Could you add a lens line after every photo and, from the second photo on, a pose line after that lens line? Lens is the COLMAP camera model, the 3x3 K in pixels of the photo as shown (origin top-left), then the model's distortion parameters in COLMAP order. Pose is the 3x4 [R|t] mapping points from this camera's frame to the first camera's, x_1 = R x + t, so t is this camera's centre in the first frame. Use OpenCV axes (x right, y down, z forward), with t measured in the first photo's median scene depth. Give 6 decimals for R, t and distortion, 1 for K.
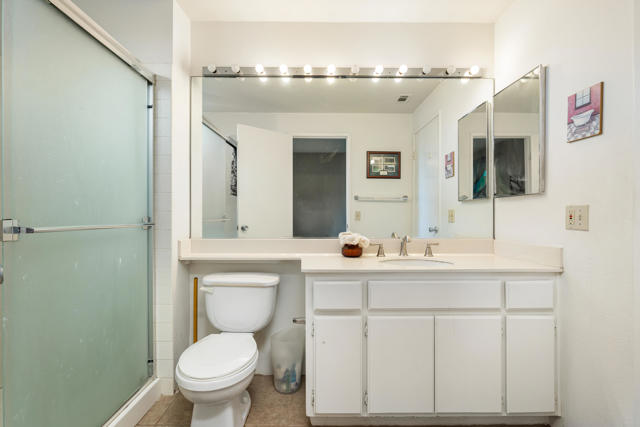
lens RADIAL K [[292.0, 0, 322.1], [0, 292.0, 212.8], [0, 0, 1]] dist [0.003034, -0.001507]
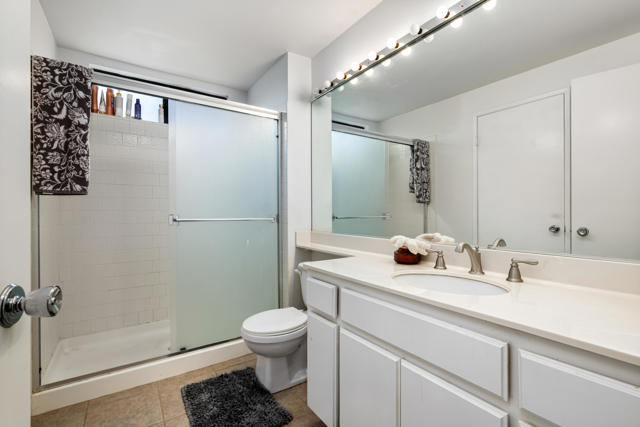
lens RADIAL K [[292.0, 0, 321.5], [0, 292.0, 211.9], [0, 0, 1]] dist [0.003034, -0.001507]
pose [[0.545537, -0.007529, -0.838053, 0.646721], [0.005399, 0.999970, -0.005470, 0.012190], [0.838069, -0.001540, 0.545562, 0.363266]]
